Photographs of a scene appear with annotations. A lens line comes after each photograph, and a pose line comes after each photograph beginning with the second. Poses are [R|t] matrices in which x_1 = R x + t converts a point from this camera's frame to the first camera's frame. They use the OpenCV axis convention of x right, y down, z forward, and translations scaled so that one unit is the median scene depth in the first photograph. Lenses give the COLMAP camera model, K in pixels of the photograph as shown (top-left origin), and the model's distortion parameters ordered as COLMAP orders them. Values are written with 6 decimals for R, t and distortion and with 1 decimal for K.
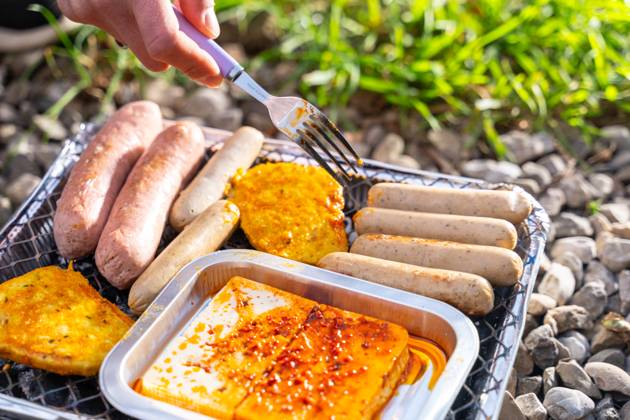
lens RADIAL K [[1235.6, 0, 314.7], [0, 1235.6, 210.2], [0, 0, 1]] dist [0.047838, 0.055665]
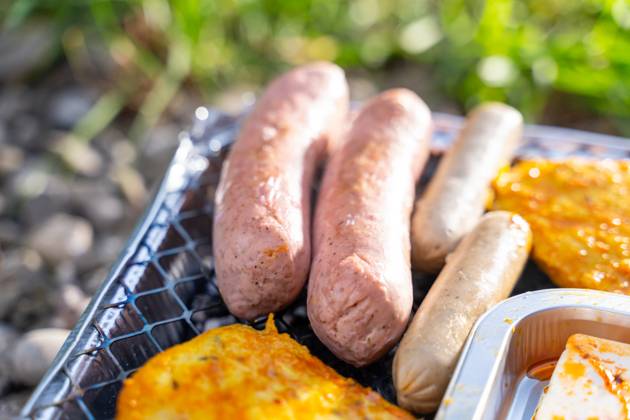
lens RADIAL K [[1398.3, 0, 314.7], [0, 1398.3, 210.5], [0, 0, 1]] dist [0.042273, 0.093206]
pose [[0.992129, -0.015056, 0.124312, -0.240927], [0.029978, 0.992436, -0.119049, 0.065853], [-0.121579, 0.121839, 0.985076, 0.375095]]
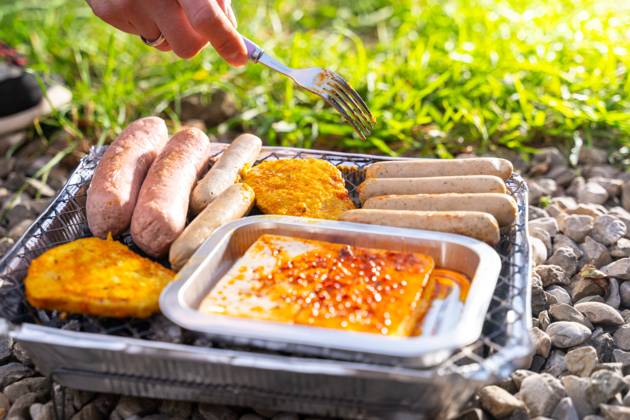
lens RADIAL K [[1101.9, 0, 314.7], [0, 1101.9, 210.6], [0, 0, 1]] dist [0.036563, -0.043191]
pose [[0.989143, -0.059719, 0.134276, -0.141289], [0.085084, 0.977714, -0.191929, 0.211499], [-0.119822, 0.201270, 0.972180, 0.041542]]
